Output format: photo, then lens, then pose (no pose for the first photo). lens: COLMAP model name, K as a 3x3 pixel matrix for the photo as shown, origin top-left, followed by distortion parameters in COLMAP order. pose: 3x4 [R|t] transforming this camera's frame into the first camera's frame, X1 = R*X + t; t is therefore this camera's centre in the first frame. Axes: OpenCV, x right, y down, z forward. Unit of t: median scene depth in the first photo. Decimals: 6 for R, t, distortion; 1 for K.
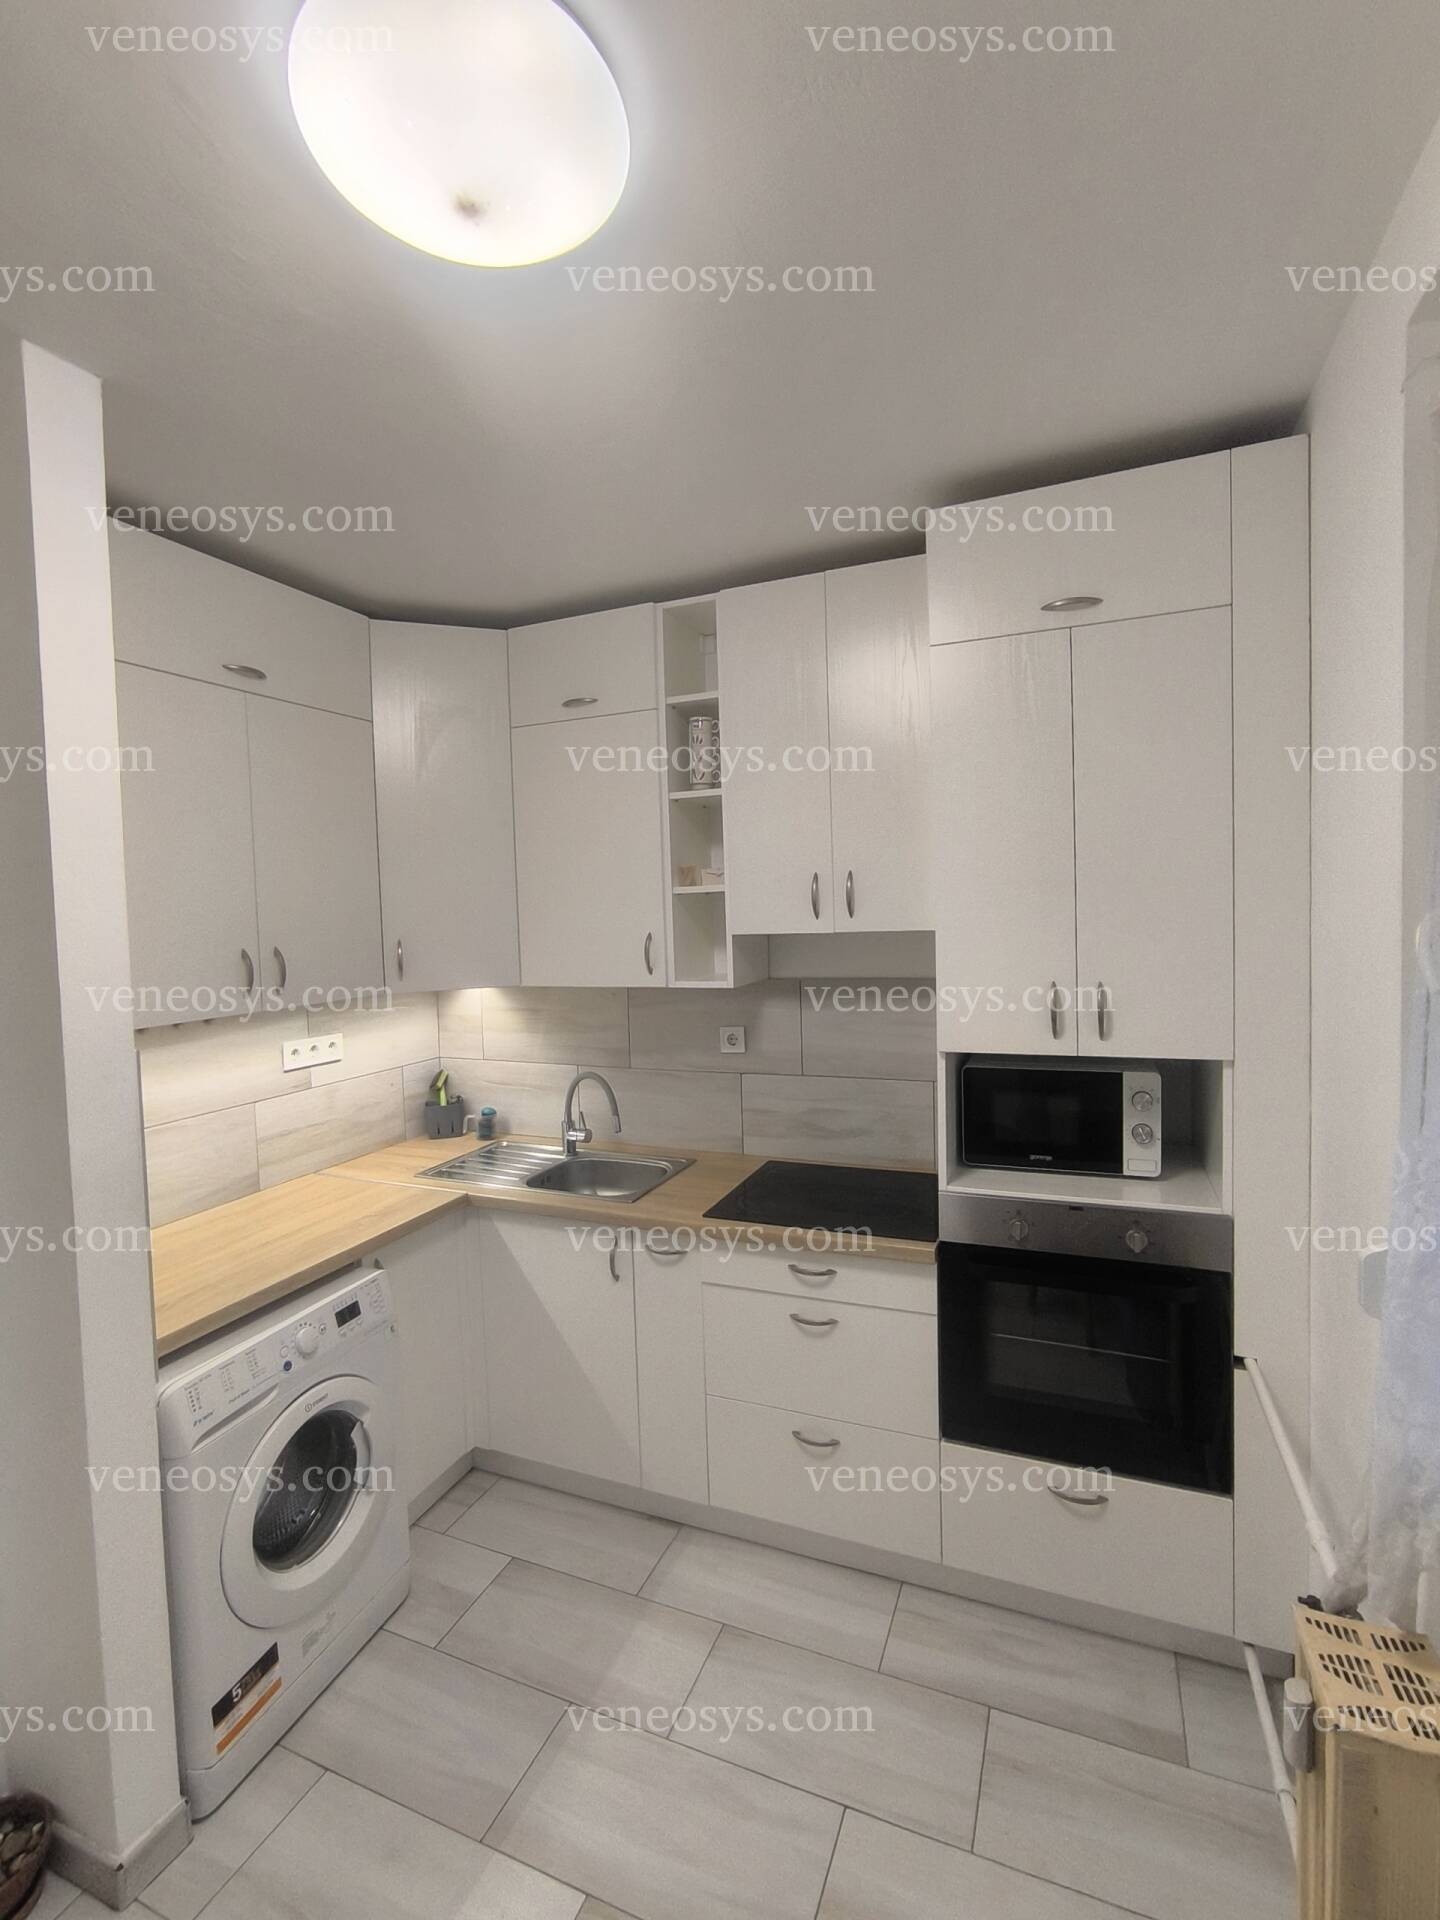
lens RADIAL K [[870.9, 0, 717.0], [0, 870.9, 948.2], [0, 0, 1]] dist [-0.015766, 0.005569]
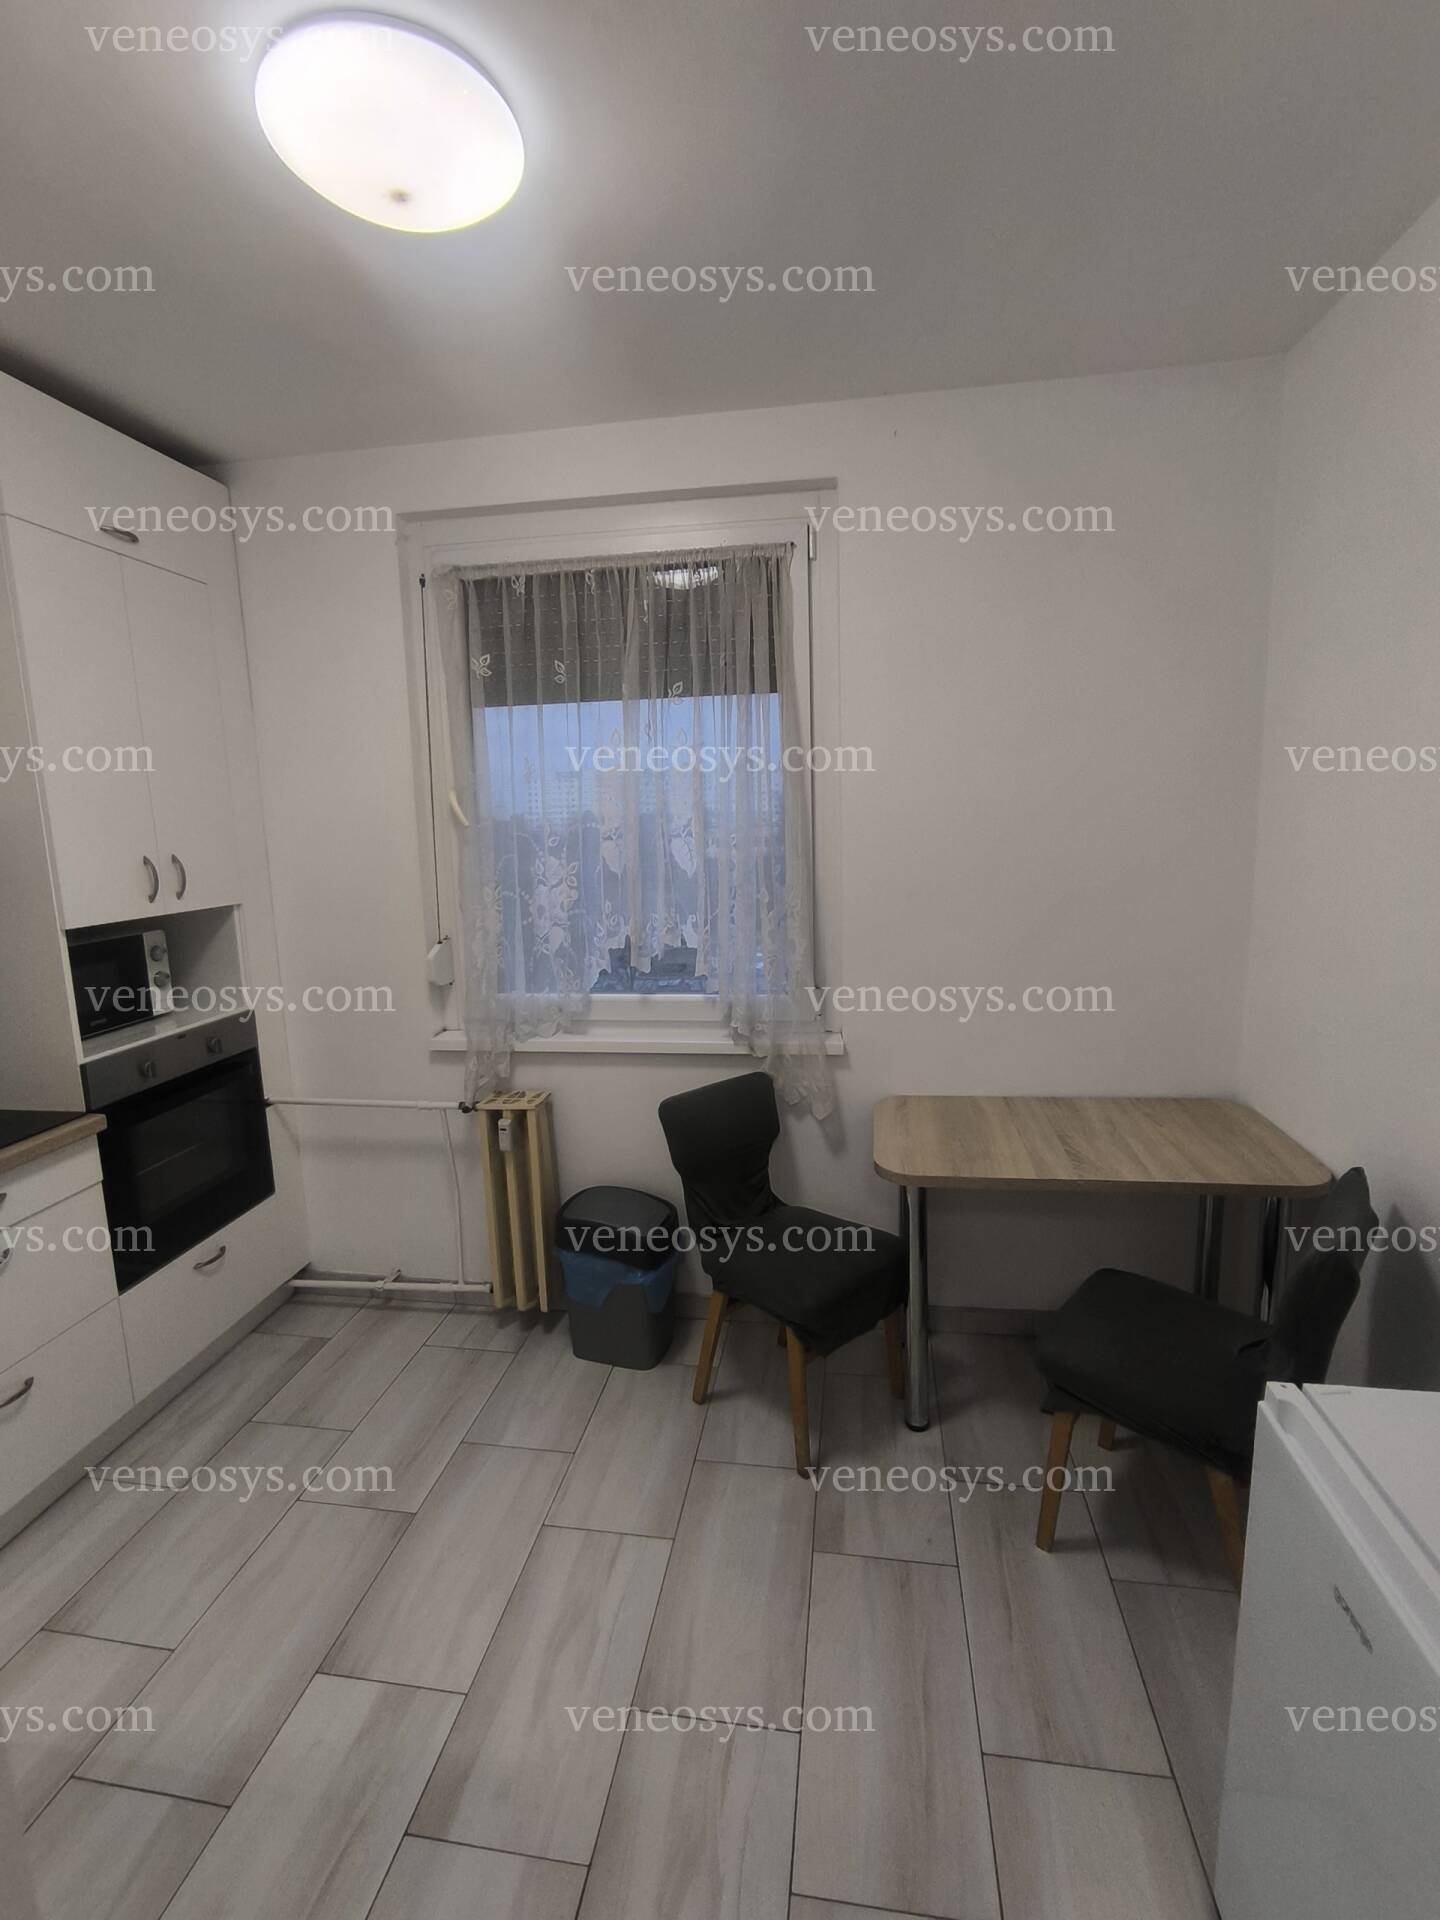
lens RADIAL K [[870.9, 0, 714.1], [0, 870.9, 970.7], [0, 0, 1]] dist [-0.015766, 0.005569]
pose [[-0.235370, -0.132160, 0.962878, -0.790313], [0.078422, 0.984899, 0.154352, 0.060553], [-0.968737, 0.111841, -0.221451, 0.429367]]
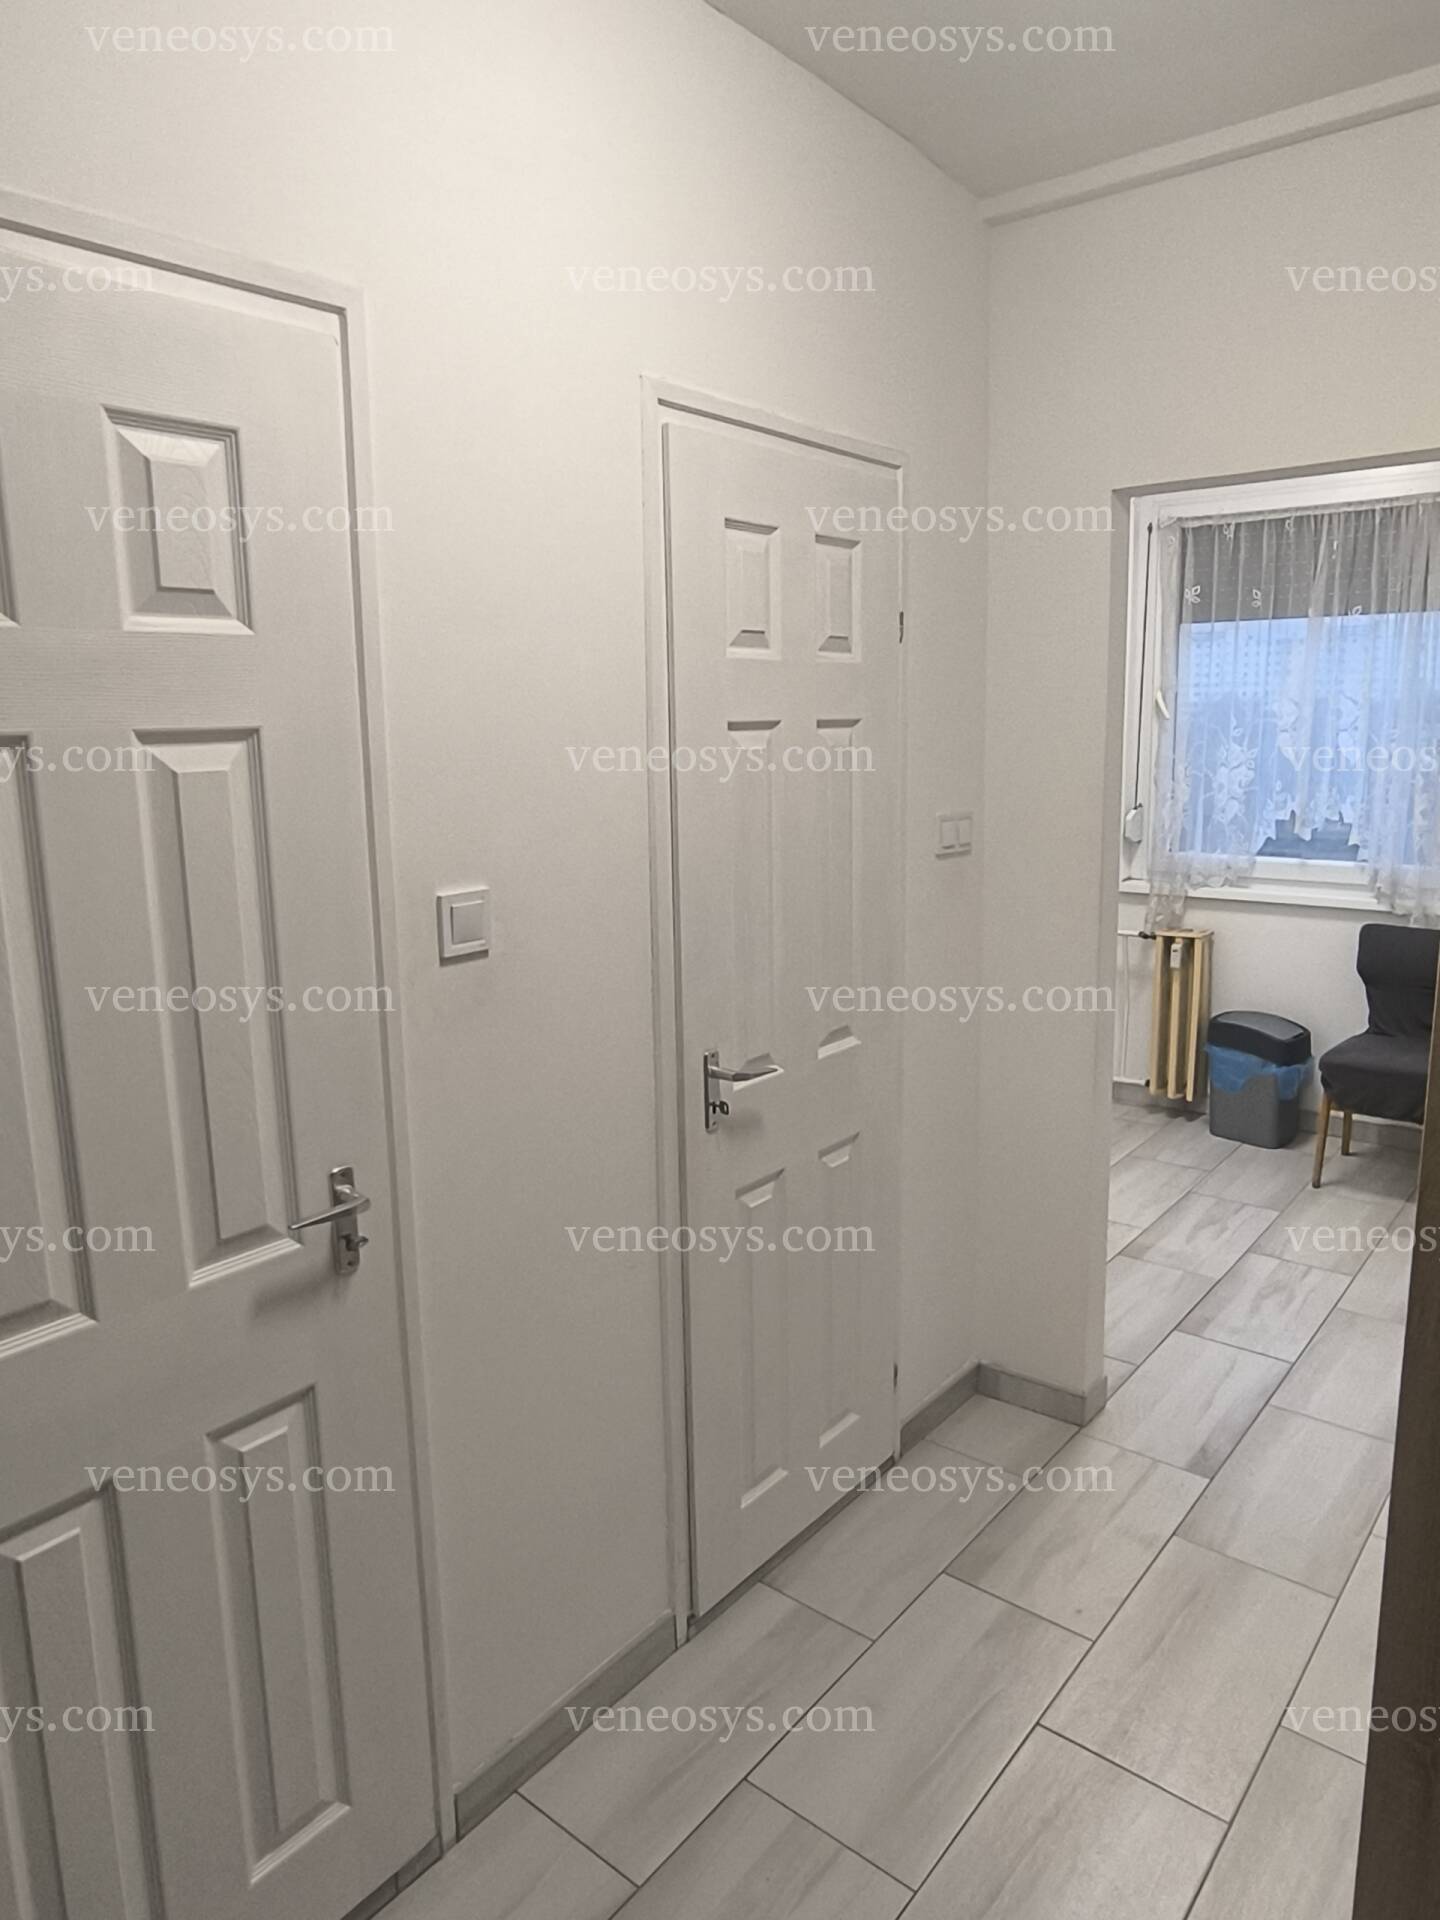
lens RADIAL K [[1224.8, 0, 725.7], [0, 1224.8, 957.9], [0, 0, 1]] dist [-0.048540, -0.004417]
pose [[0.290384, -0.163593, 0.942823, -1.836148], [0.058749, 0.986467, 0.153071, 0.065170], [-0.955105, 0.010941, 0.296066, 0.584350]]
